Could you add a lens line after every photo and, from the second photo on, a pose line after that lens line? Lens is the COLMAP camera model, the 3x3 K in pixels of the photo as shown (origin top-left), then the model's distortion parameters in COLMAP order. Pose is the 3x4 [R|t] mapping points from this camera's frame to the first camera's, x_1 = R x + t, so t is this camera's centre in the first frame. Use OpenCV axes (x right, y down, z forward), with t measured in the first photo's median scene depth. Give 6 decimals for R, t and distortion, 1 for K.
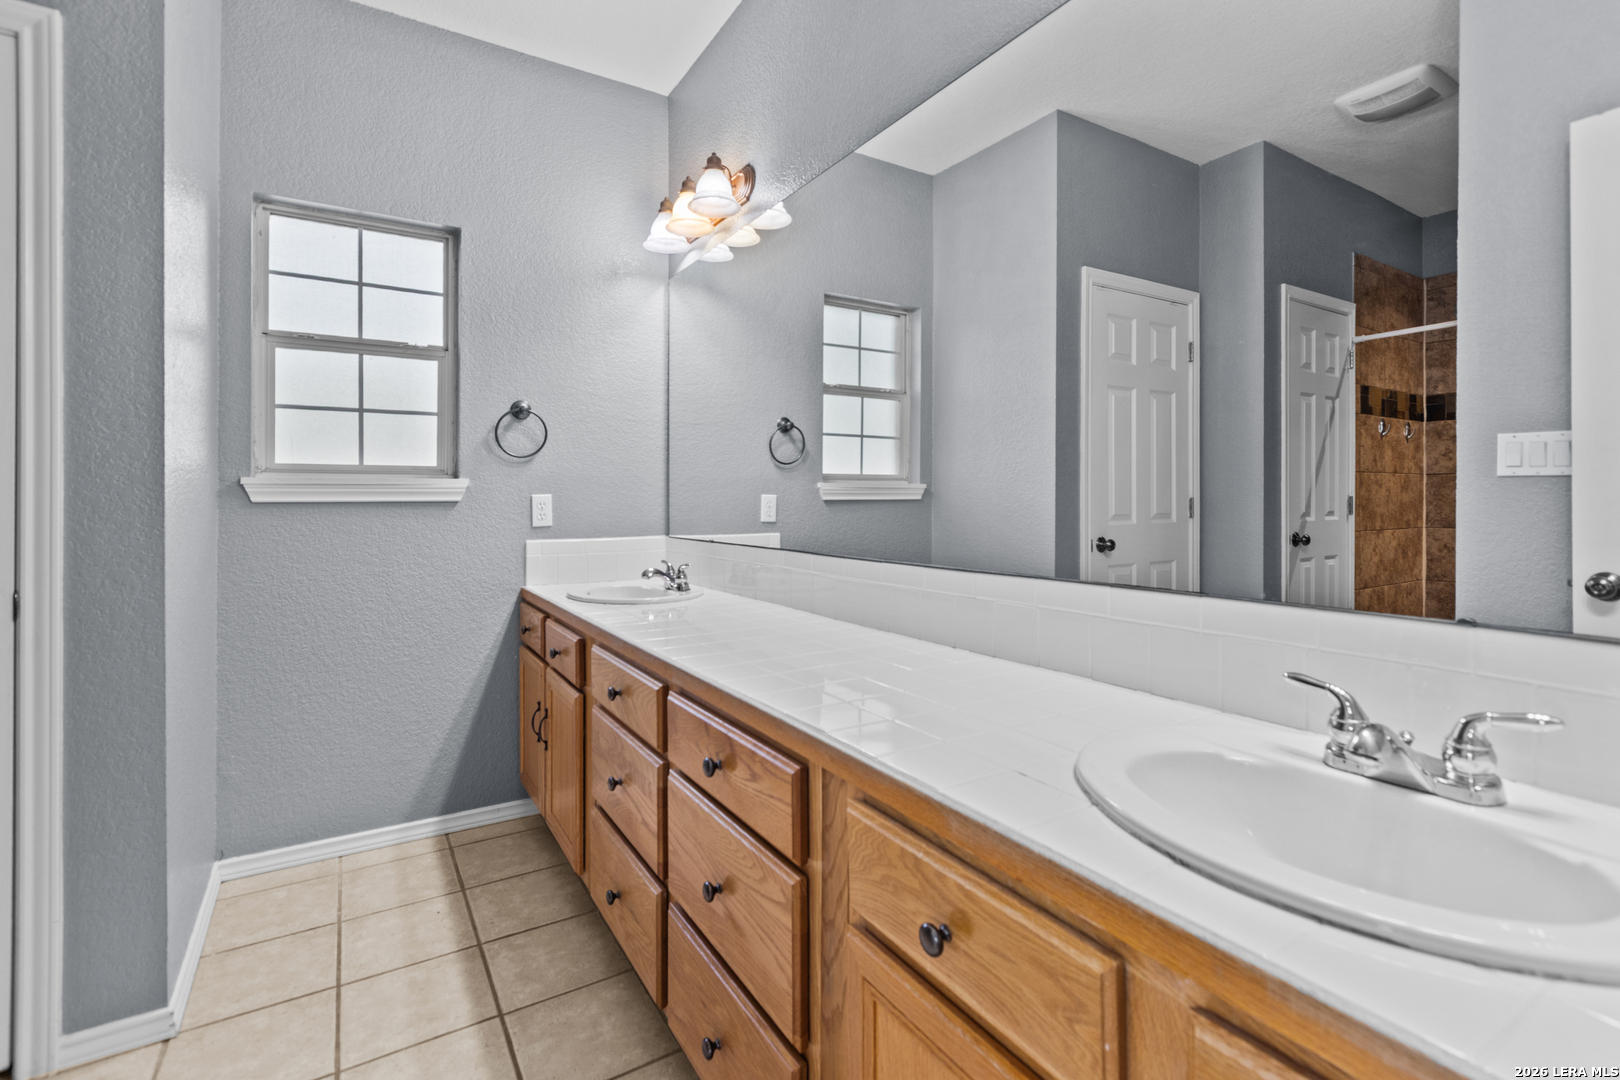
lens RADIAL K [[747.1, 0, 818.4], [0, 747.1, 489.0], [0, 0, 1]] dist [0.002348, 0.001149]
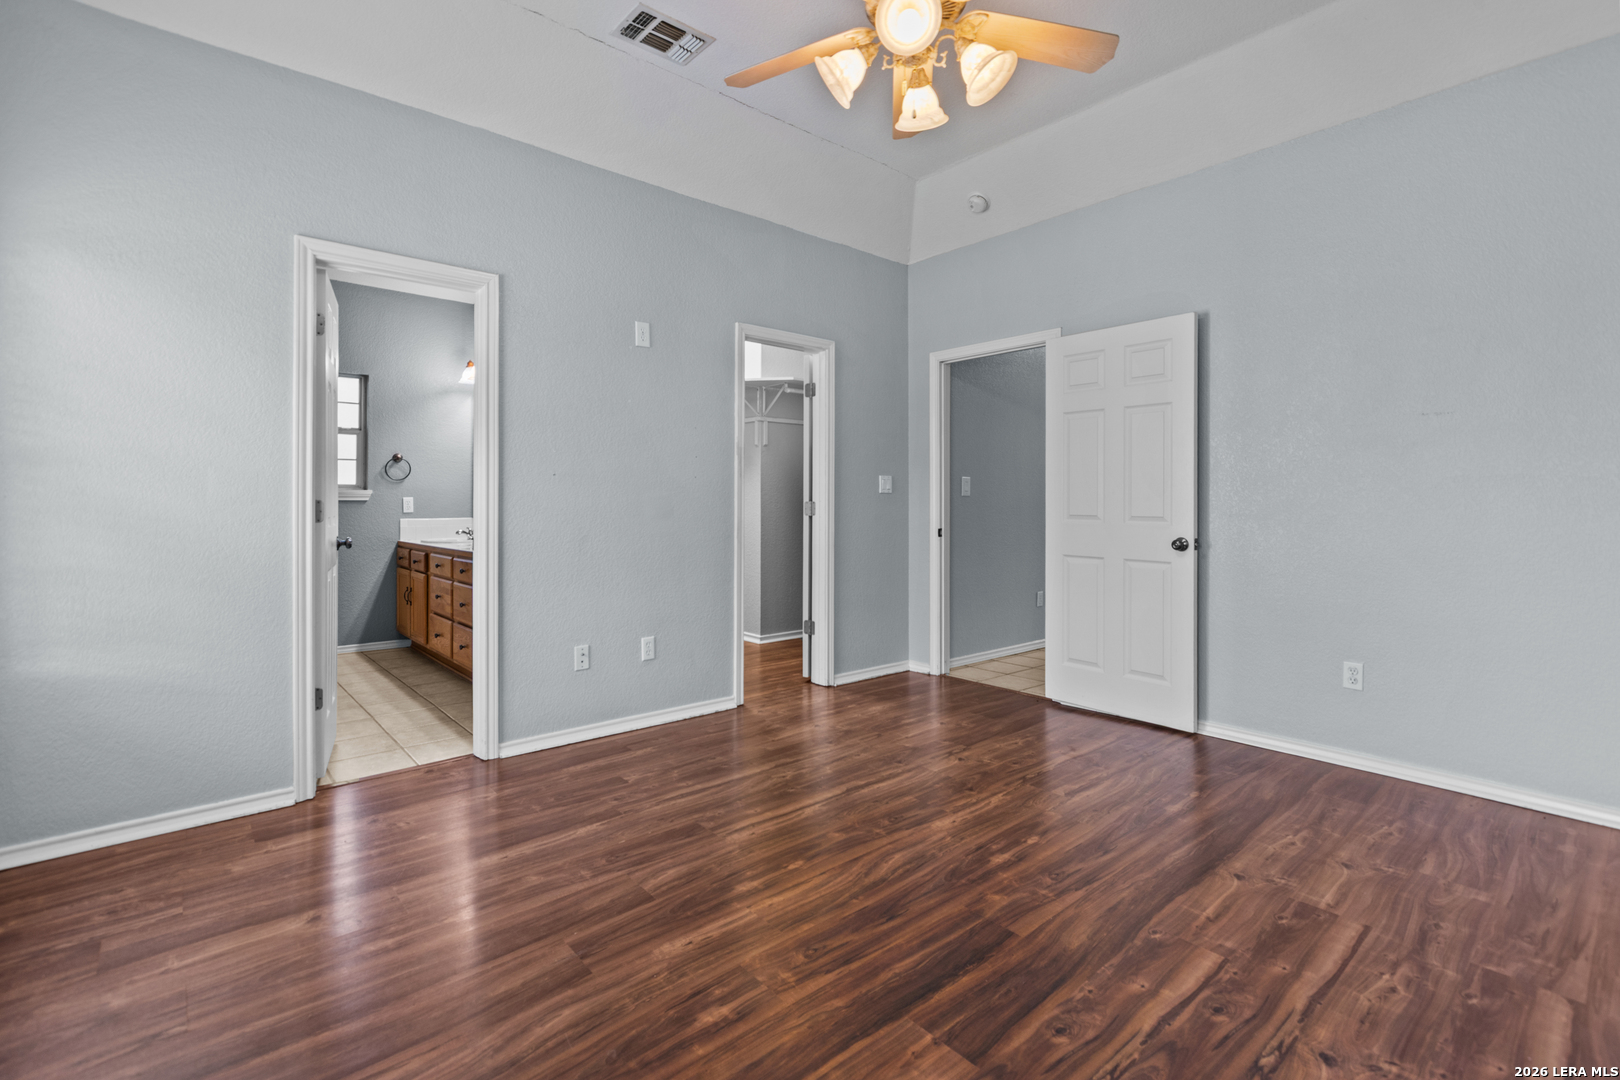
lens RADIAL K [[747.1, 0, 803.5], [0, 747.1, 501.4], [0, 0, 1]] dist [0.002348, 0.001149]
pose [[0.989349, 0.000945, 0.145558, 0.447819], [-0.000783, 0.999999, -0.001170, 0.020586], [-0.145559, 0.001044, 0.989349, -1.309309]]
